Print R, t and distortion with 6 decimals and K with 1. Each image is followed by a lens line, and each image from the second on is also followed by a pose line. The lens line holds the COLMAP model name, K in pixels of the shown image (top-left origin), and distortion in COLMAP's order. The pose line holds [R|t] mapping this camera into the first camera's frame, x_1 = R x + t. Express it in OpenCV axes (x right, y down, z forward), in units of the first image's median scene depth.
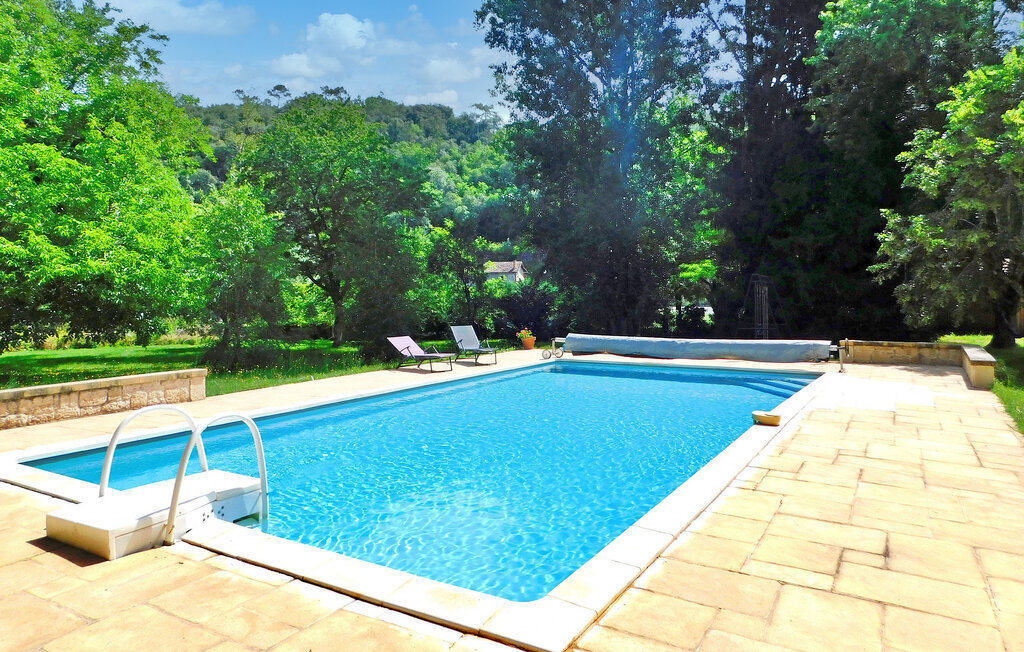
lens RADIAL K [[694.6, 0, 512.2], [0, 694.6, 267.3], [0, 0, 1]] dist [-0.061867, 0.058511]
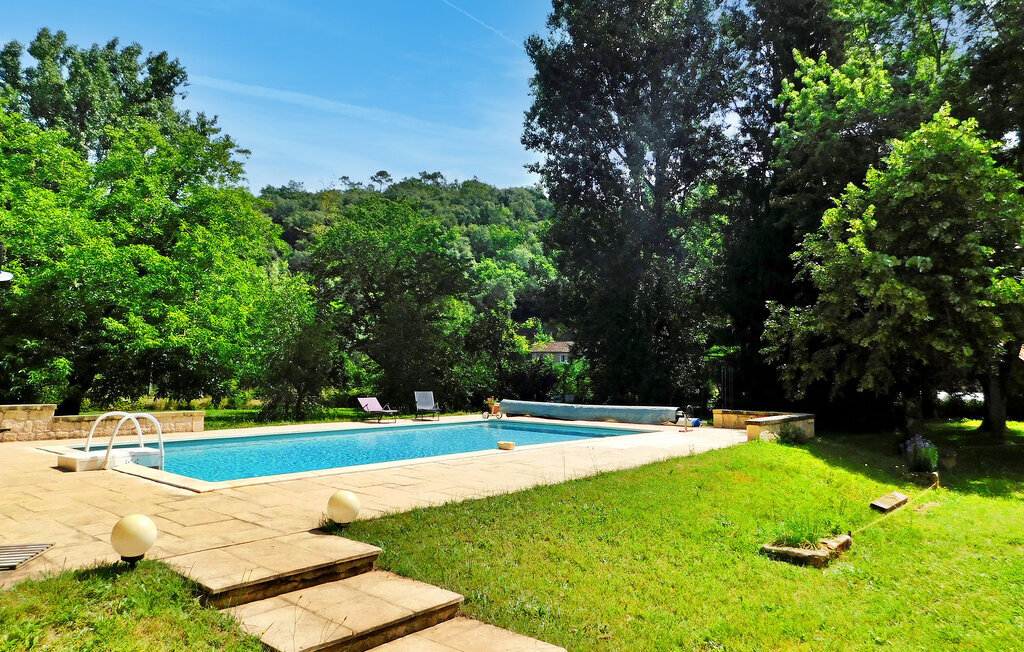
lens RADIAL K [[694.6, 0, 507.4], [0, 694.6, 317.8], [0, 0, 1]] dist [-0.061867, 0.058511]
pose [[0.988637, 0.007257, -0.150145, 0.171977], [-0.013384, 0.999117, -0.039833, -0.001368], [0.149723, 0.041390, 0.987861, -0.154657]]
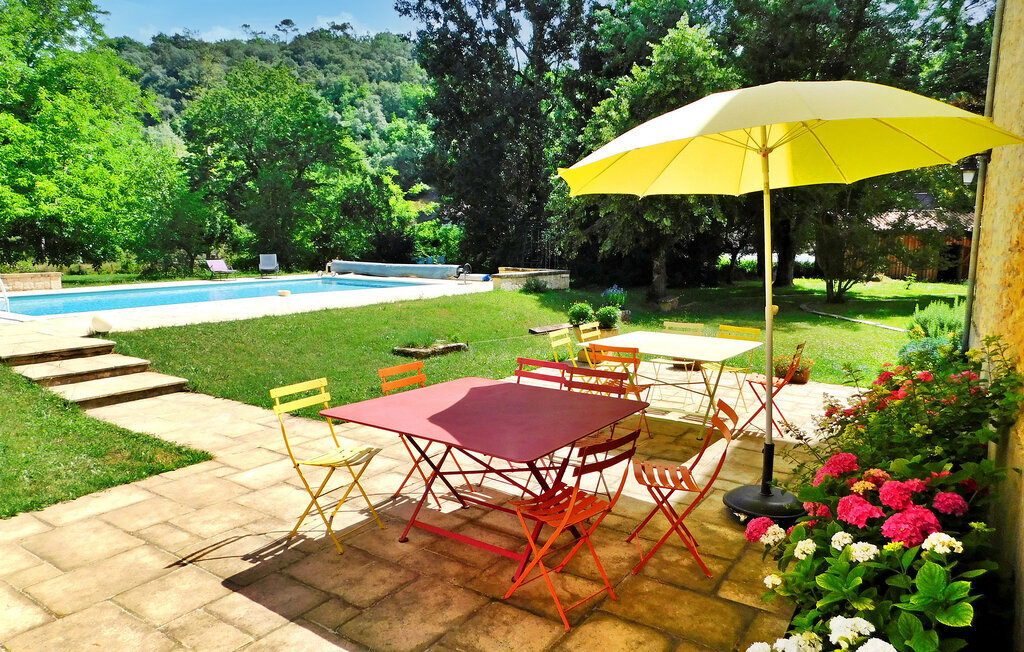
lens RADIAL K [[694.6, 0, 508.4], [0, 694.6, 323.3], [0, 0, 1]] dist [-0.061867, 0.058511]
pose [[0.999024, 0.021507, -0.038575, 0.321227], [-0.014940, 0.986500, 0.163078, -0.011958], [0.041562, -0.162342, 0.985859, -0.297312]]
